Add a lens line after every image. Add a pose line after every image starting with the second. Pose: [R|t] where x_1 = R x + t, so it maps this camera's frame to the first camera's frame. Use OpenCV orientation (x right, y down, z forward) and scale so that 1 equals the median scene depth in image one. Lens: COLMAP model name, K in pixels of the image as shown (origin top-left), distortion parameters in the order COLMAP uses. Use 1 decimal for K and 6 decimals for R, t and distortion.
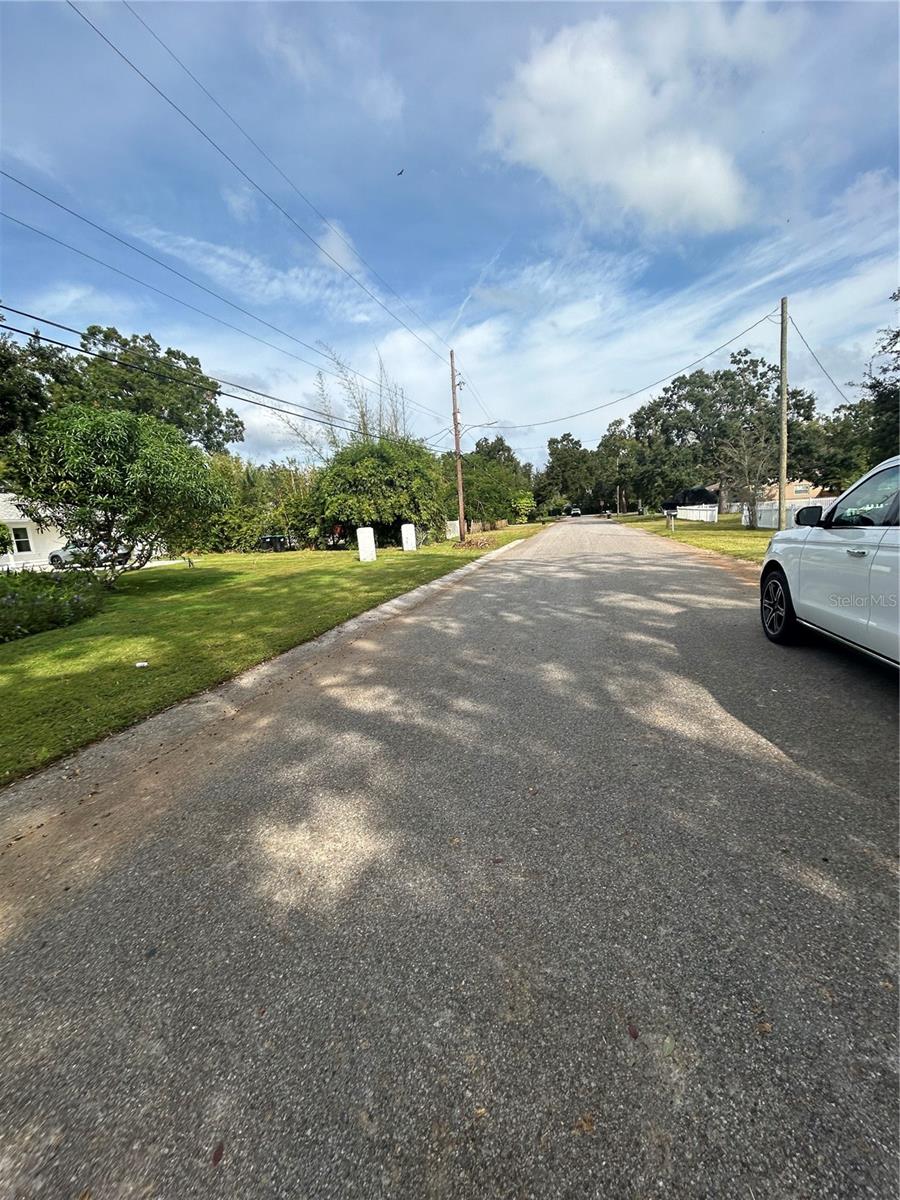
lens RADIAL K [[485.7, 0, 451.1], [0, 485.7, 597.2], [0, 0, 1]] dist [-0.009865, 0.005407]
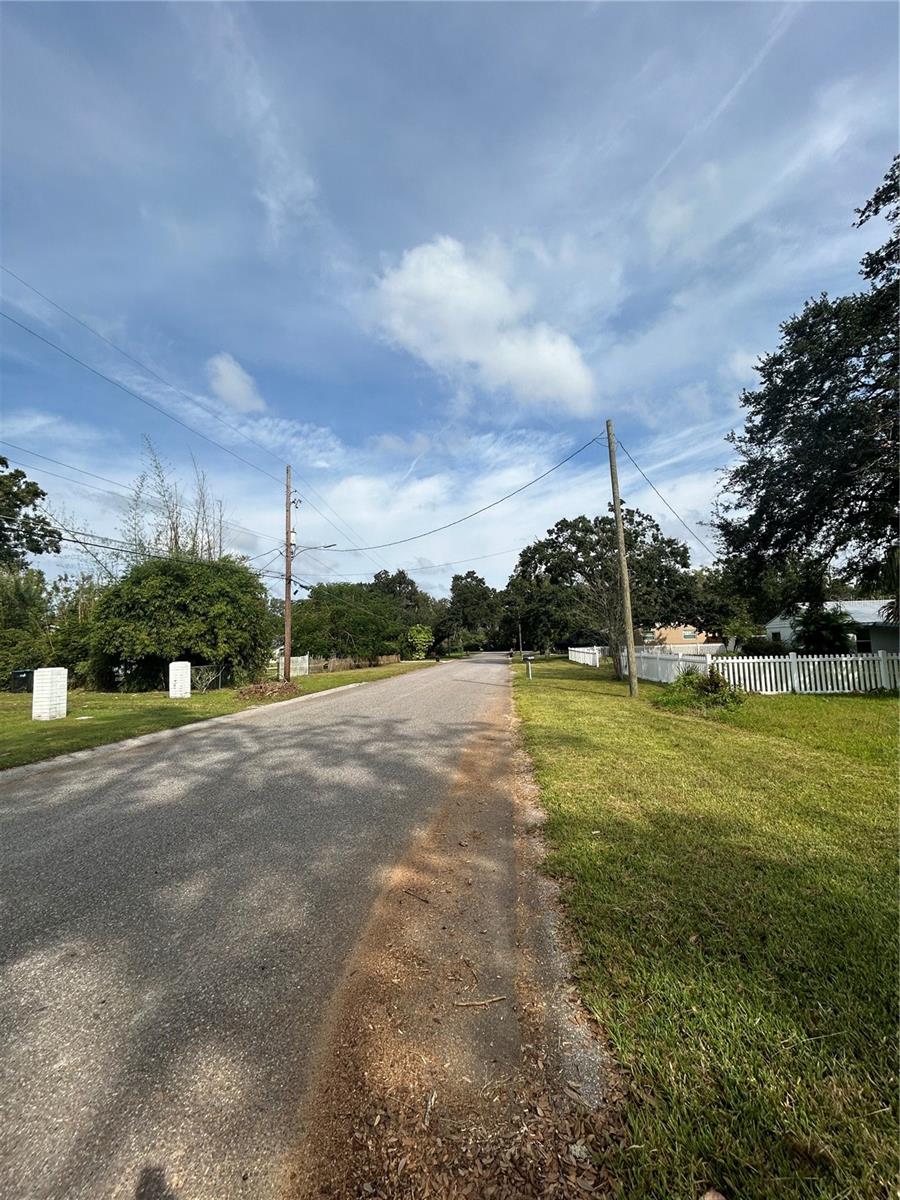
lens RADIAL K [[478.8, 0, 469.7], [0, 478.8, 618.5], [0, 0, 1]] dist [0.000984, -0.000012]
pose [[0.988650, 0.040683, 0.144622, 0.106980], [-0.006653, 0.973548, -0.228386, -0.020309], [-0.150088, 0.224831, 0.962769, 0.085716]]
